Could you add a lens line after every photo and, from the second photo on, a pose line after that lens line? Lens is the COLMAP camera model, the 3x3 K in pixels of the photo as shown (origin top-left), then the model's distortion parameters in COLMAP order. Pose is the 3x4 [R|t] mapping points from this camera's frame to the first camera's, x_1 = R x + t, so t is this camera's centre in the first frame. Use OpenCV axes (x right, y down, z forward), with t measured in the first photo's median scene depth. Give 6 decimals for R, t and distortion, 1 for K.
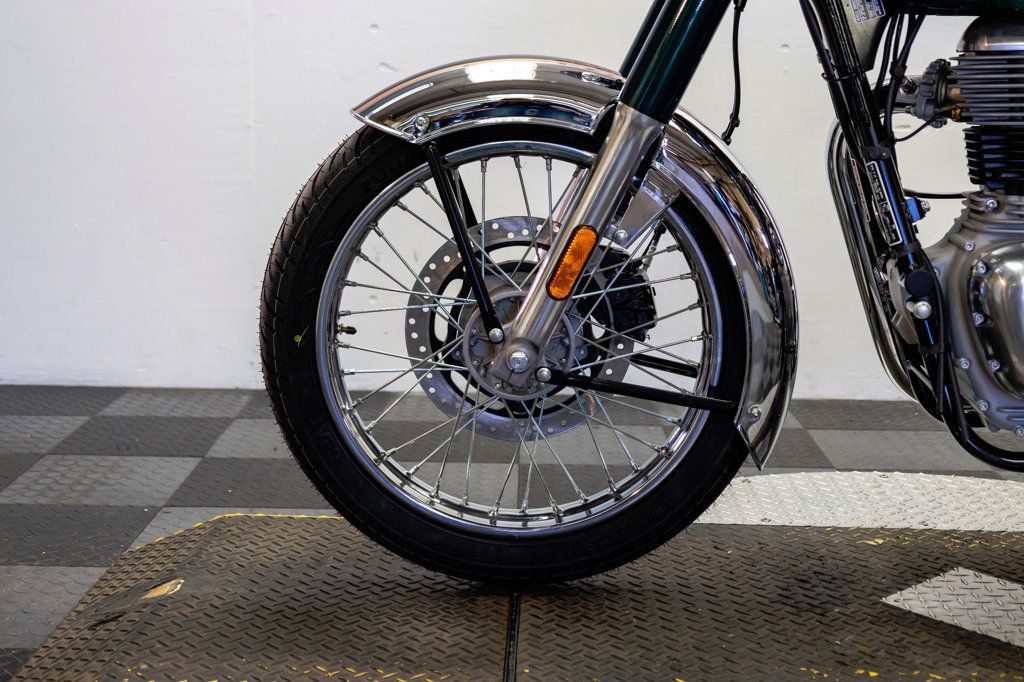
lens RADIAL K [[1436.7, 0, 515.5], [0, 1436.7, 336.4], [0, 0, 1]] dist [0.037986, 0.000000]
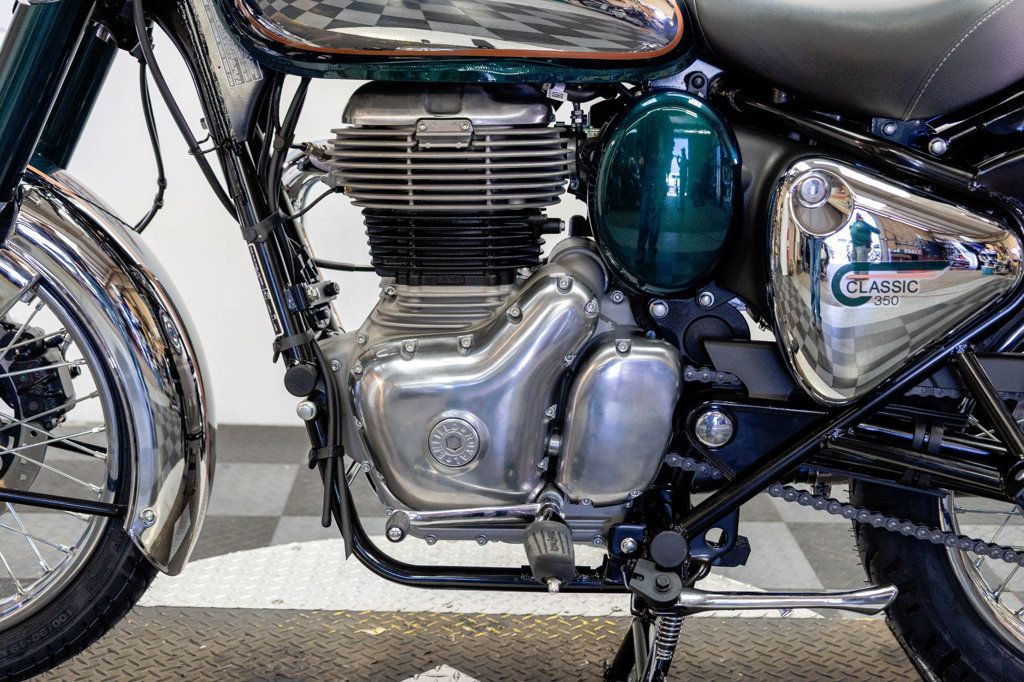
lens RADIAL K [[1436.7, 0, 511.8], [0, 1436.7, 347.5], [0, 0, 1]] dist [0.037986, 0.000000]
pose [[0.999200, 0.001317, 0.039982, 0.340855], [-0.002773, 0.999334, 0.036387, -0.082051], [-0.039907, -0.036469, 0.998538, 0.094227]]
